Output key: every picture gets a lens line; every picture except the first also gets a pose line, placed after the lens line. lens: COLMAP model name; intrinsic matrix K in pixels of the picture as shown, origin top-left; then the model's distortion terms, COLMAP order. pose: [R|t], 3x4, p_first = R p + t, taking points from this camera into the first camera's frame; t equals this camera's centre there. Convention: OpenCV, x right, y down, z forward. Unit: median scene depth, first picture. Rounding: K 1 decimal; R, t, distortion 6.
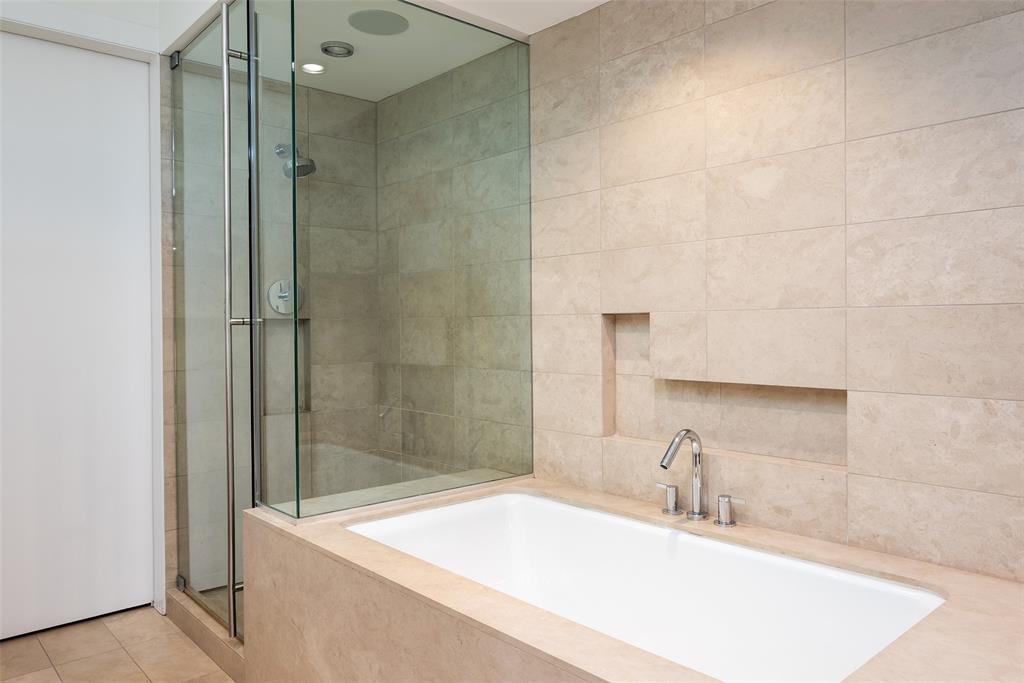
lens RADIAL K [[713.1, 0, 512.0], [0, 713.1, 341.5], [0, 0, 1]] dist [-0.005243, -0.002358]
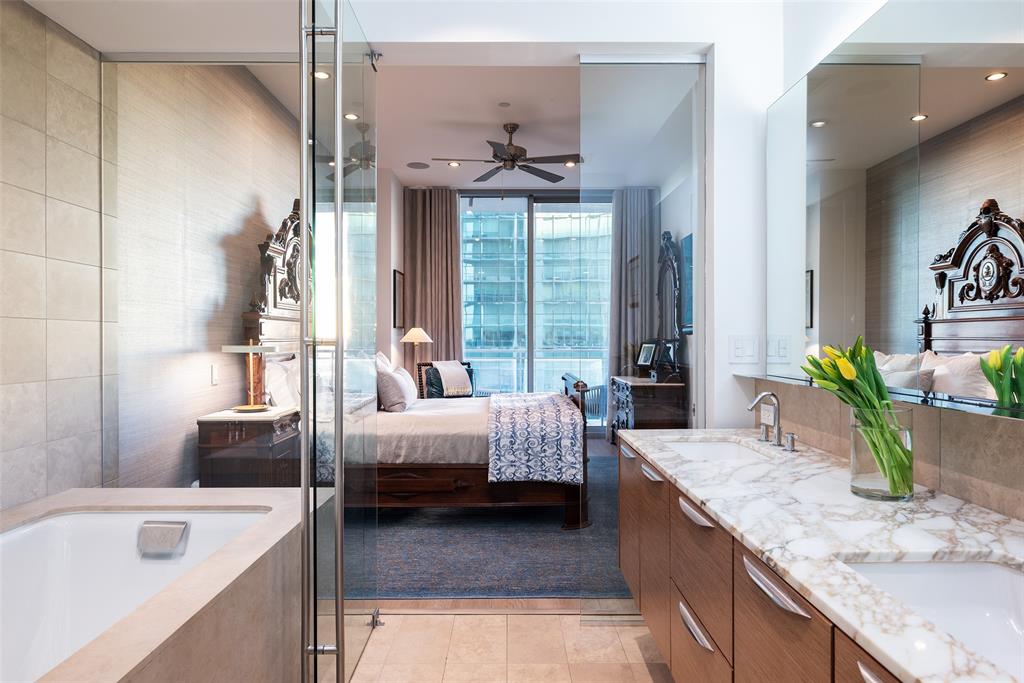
lens RADIAL K [[642.3, 0, 512.0], [0, 642.3, 341.5], [0, 0, 1]] dist [0.000863, 0.000538]
pose [[-0.737065, 0.007948, 0.675776, -0.954668], [0.017185, 0.999828, 0.006984, 0.003866], [-0.675604, 0.016761, -0.737074, 1.278693]]
